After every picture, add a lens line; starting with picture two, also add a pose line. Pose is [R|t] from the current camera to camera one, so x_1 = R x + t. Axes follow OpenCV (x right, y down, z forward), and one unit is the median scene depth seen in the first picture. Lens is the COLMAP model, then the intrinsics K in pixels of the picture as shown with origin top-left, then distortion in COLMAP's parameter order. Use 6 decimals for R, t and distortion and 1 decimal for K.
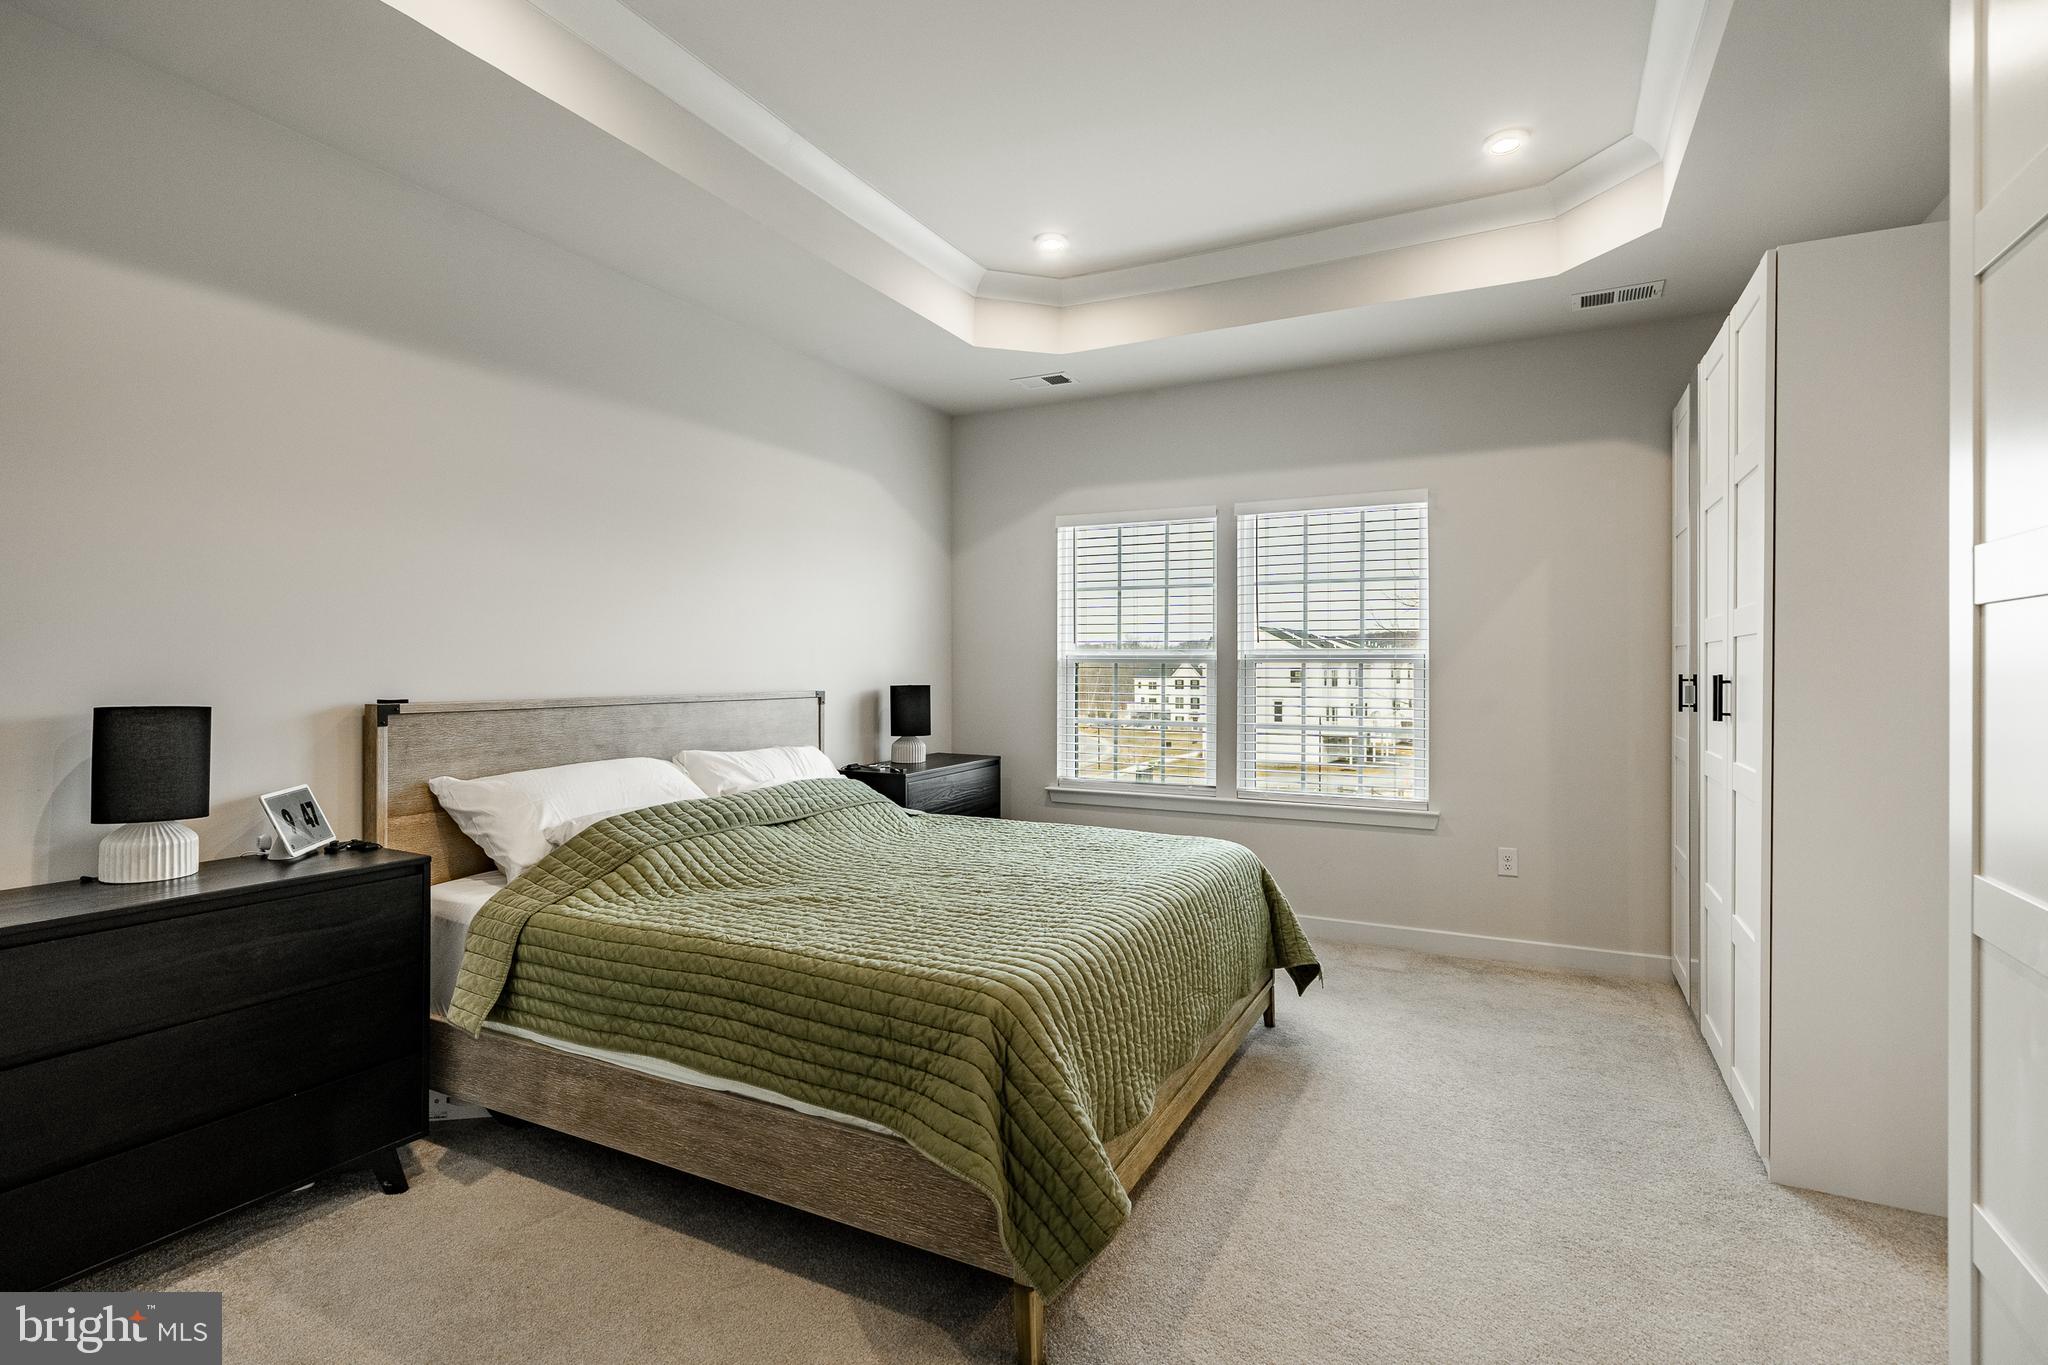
lens RADIAL K [[983.7, 0, 1020.4], [0, 983.7, 670.8], [0, 0, 1]] dist [-0.004610, 0.000010]
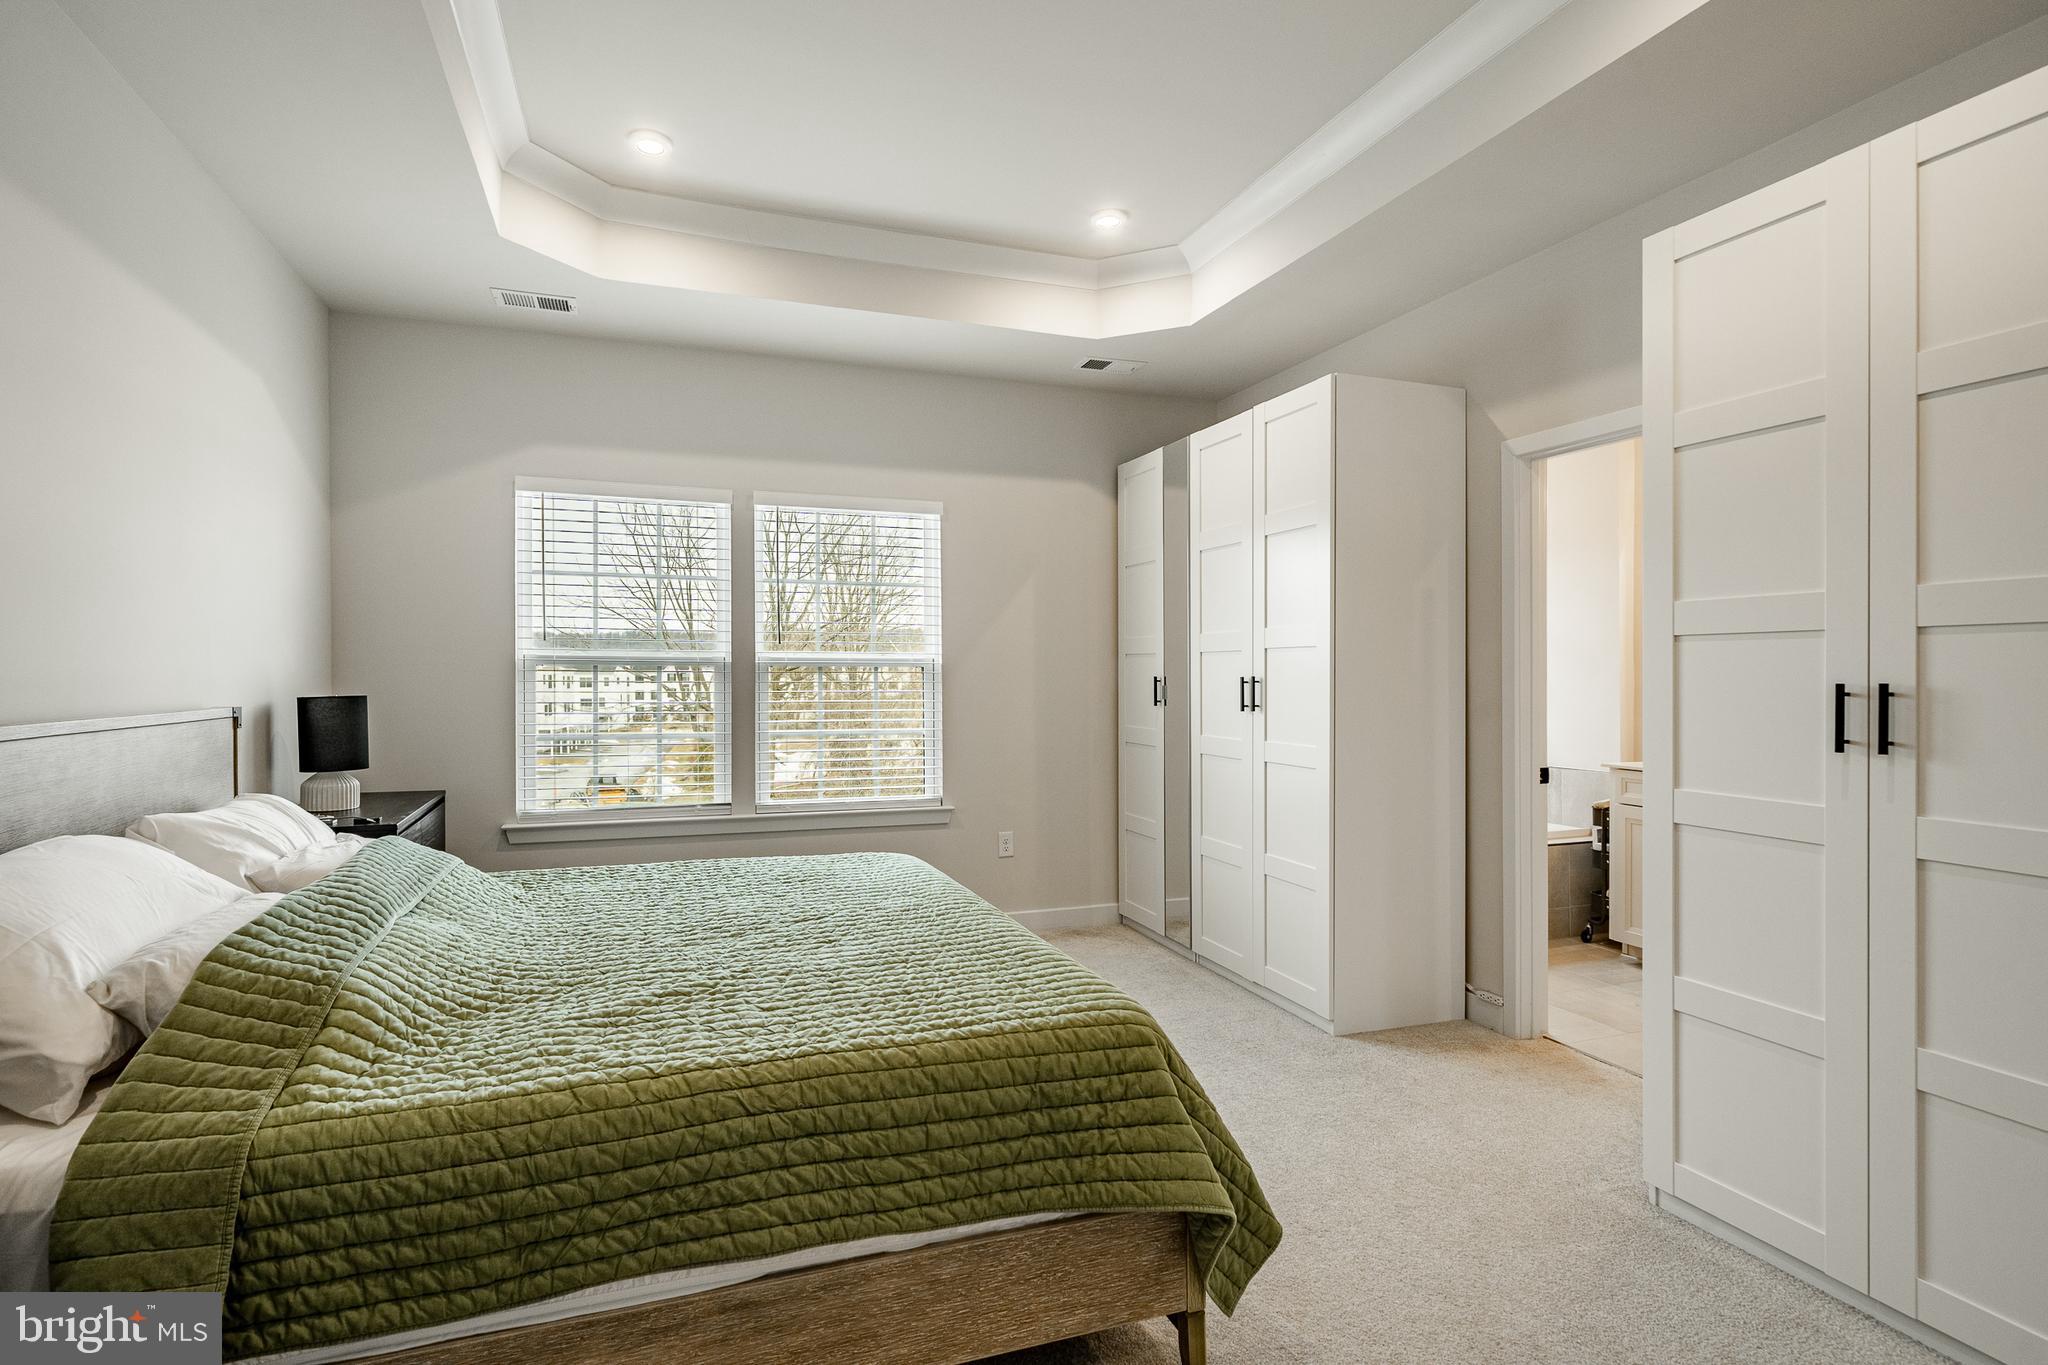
lens RADIAL K [[1022.1, 0, 1062.1], [0, 1022.1, 668.8], [0, 0, 1]] dist [-0.000791, 0.001452]
pose [[0.676242, 0.001680, 0.736677, -0.345890], [0.001420, 0.999993, -0.003585, -0.001156], [-0.736678, 0.003471, 0.676235, 0.178337]]
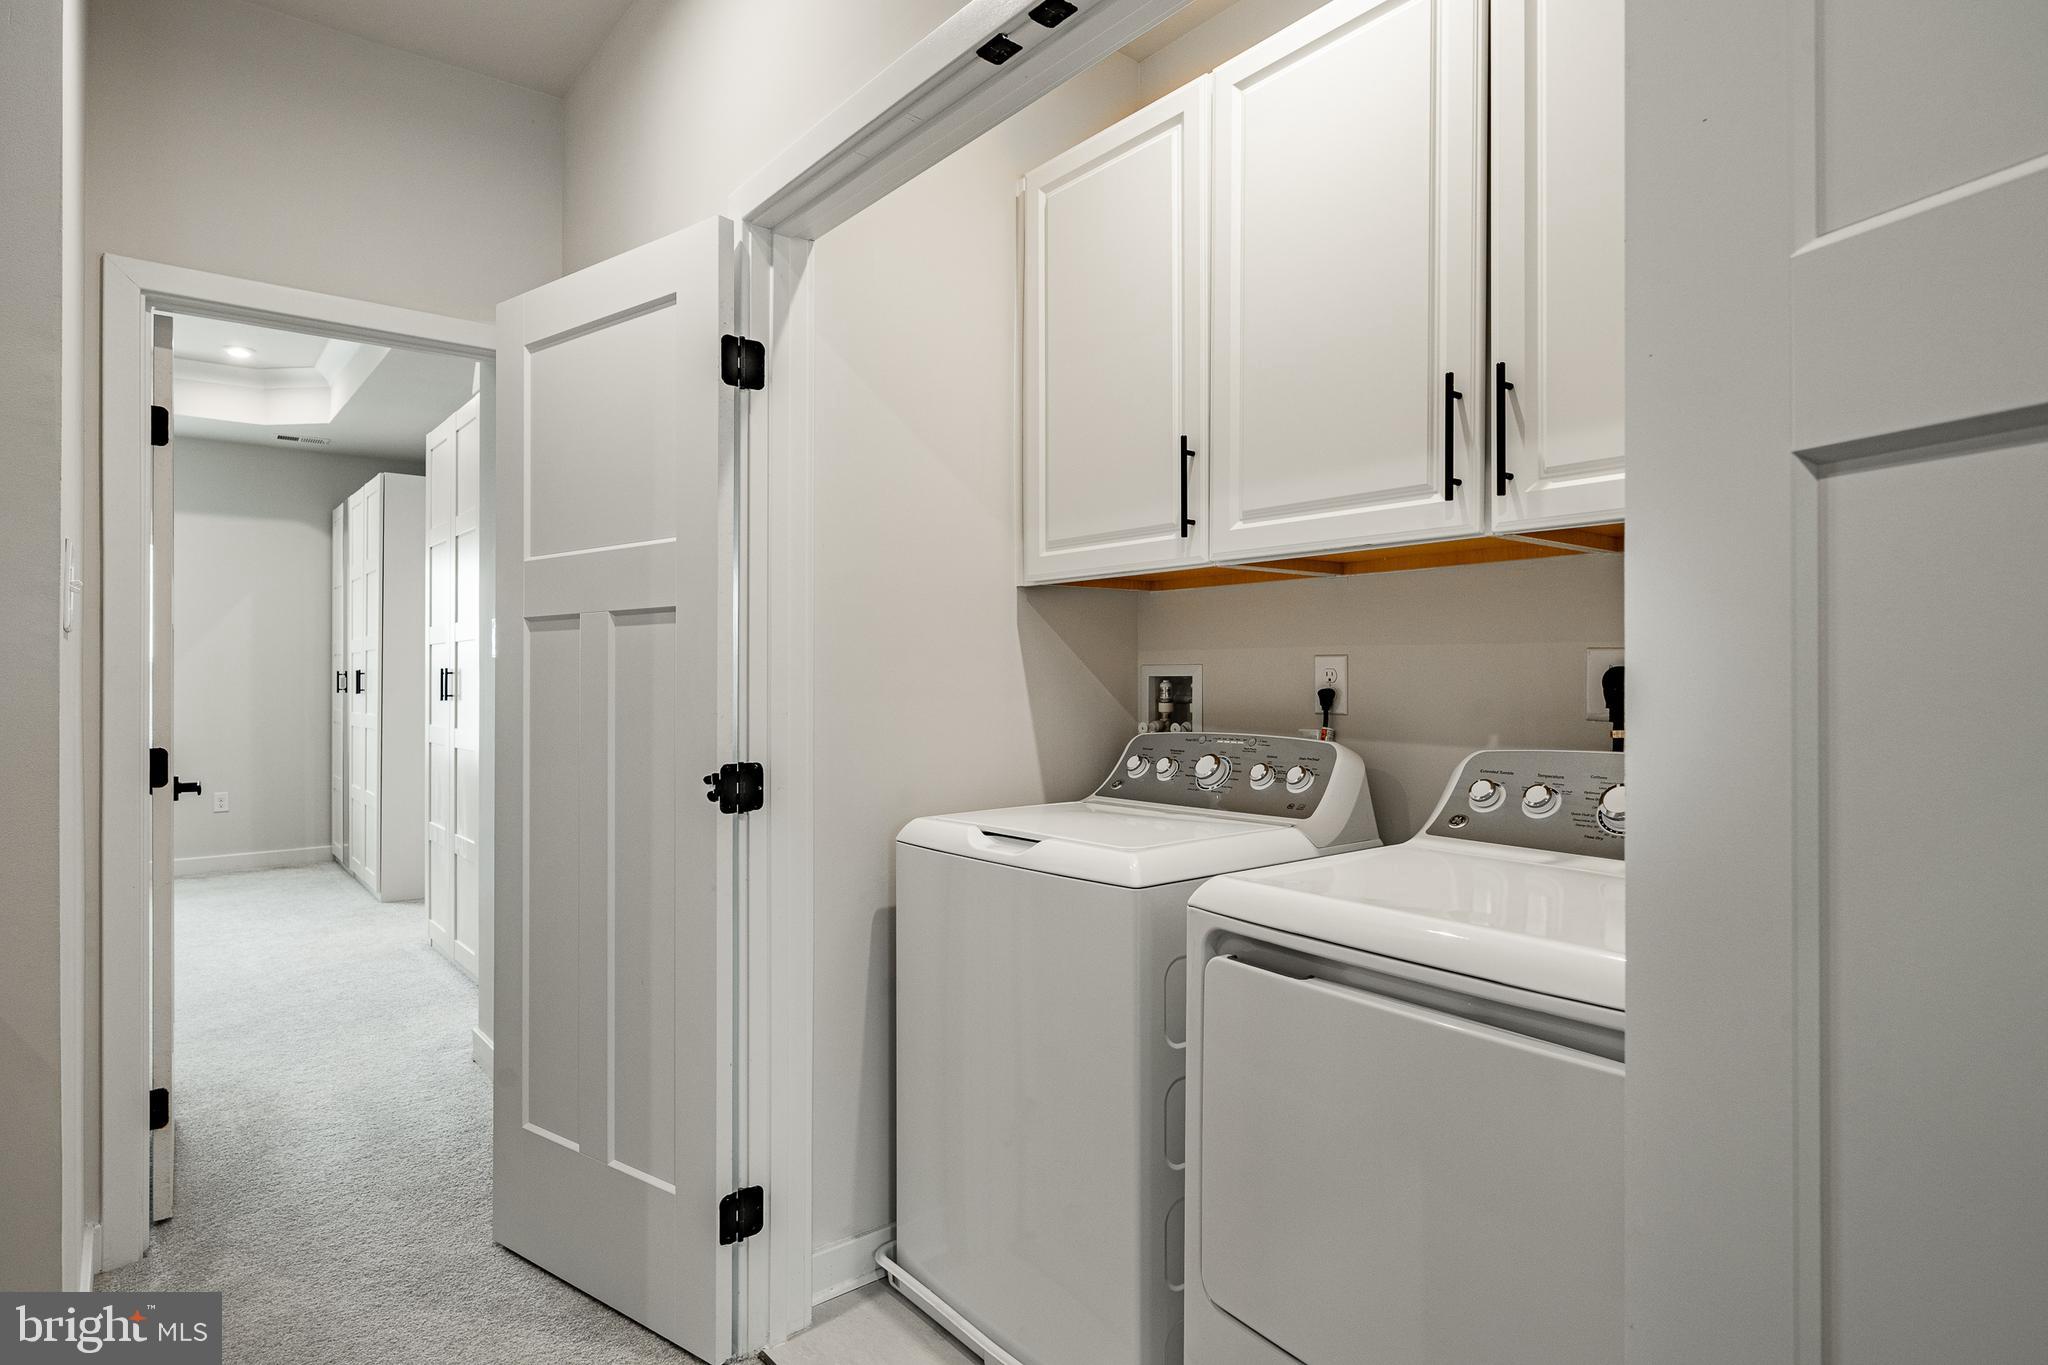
lens RADIAL K [[1084.6, 0, 1003.6], [0, 1084.6, 677.3], [0, 0, 1]] dist [-0.004078, -0.001544]
pose [[0.408849, 0.001434, 0.912601, -0.524734], [0.001168, 0.999997, -0.002094, 0.017309], [-0.912601, 0.001922, 0.408846, -0.757652]]
